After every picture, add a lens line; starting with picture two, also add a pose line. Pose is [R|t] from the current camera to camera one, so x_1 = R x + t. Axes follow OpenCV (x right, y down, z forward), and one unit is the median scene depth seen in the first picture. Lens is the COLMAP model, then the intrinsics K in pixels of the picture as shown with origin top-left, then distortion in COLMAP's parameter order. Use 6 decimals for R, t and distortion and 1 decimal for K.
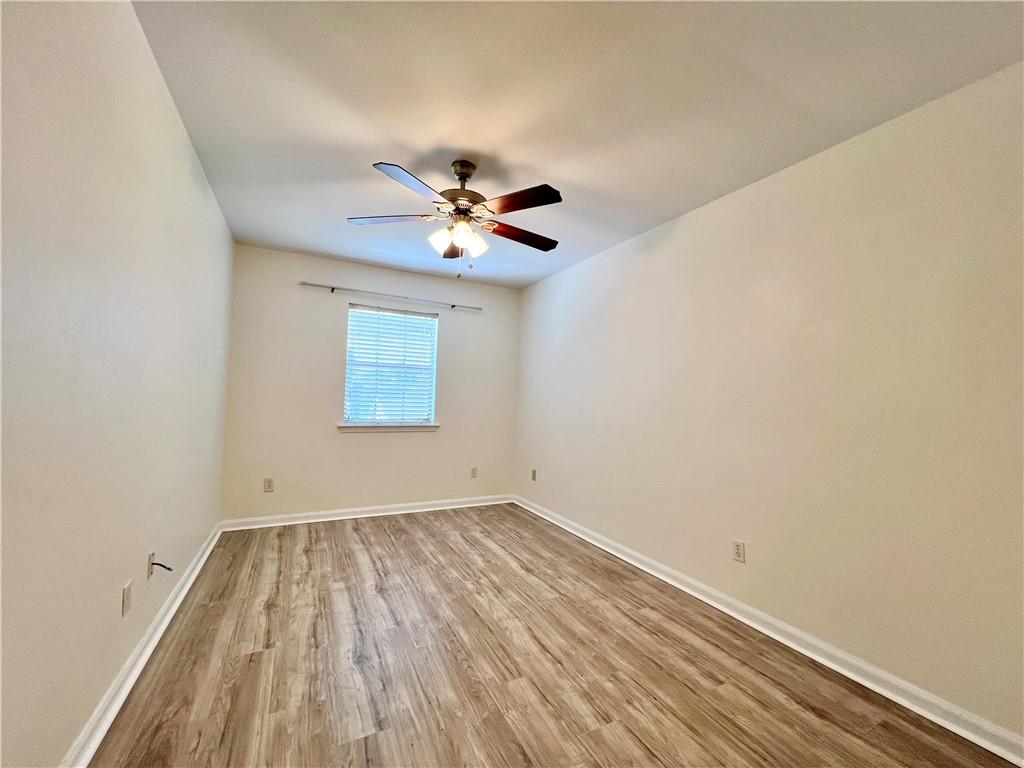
lens RADIAL K [[402.6, 0, 517.6], [0, 402.6, 386.1], [0, 0, 1]] dist [0.001204, 0.000245]
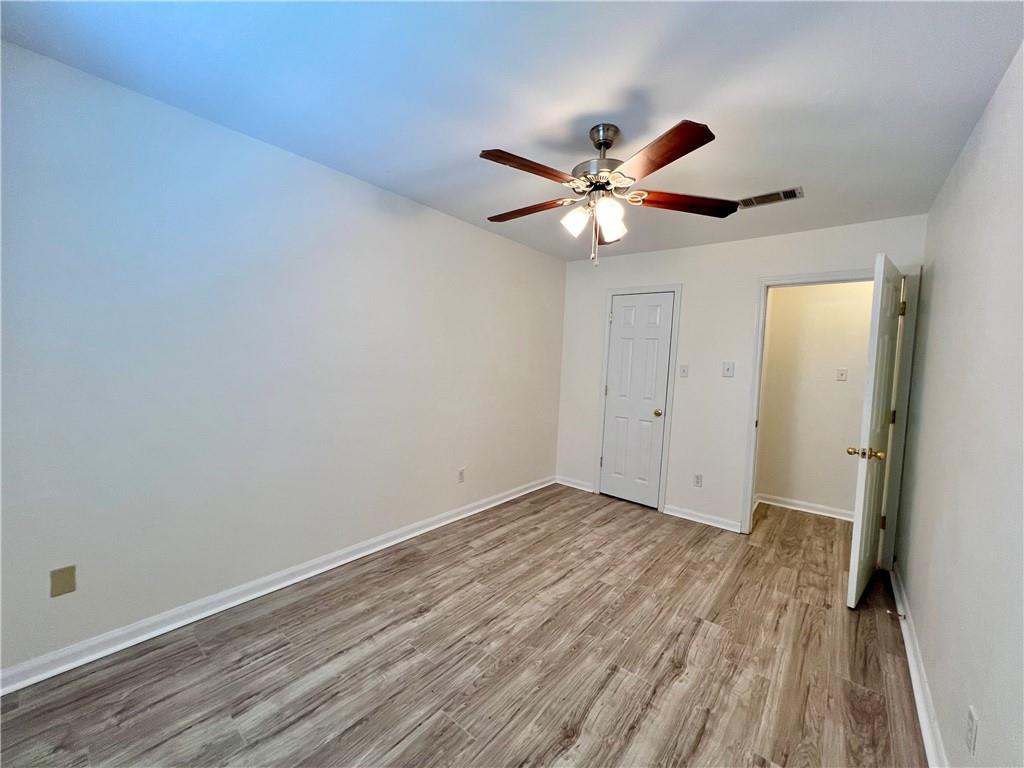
lens RADIAL K [[410.4, 0, 508.8], [0, 410.4, 383.2], [0, 0, 1]] dist [0.000777, 0.000158]
pose [[-0.377593, -0.107433, 0.919718, -0.989146], [-0.083955, 0.993128, 0.081540, -0.072924], [-0.922158, -0.046426, -0.384018, 1.631788]]
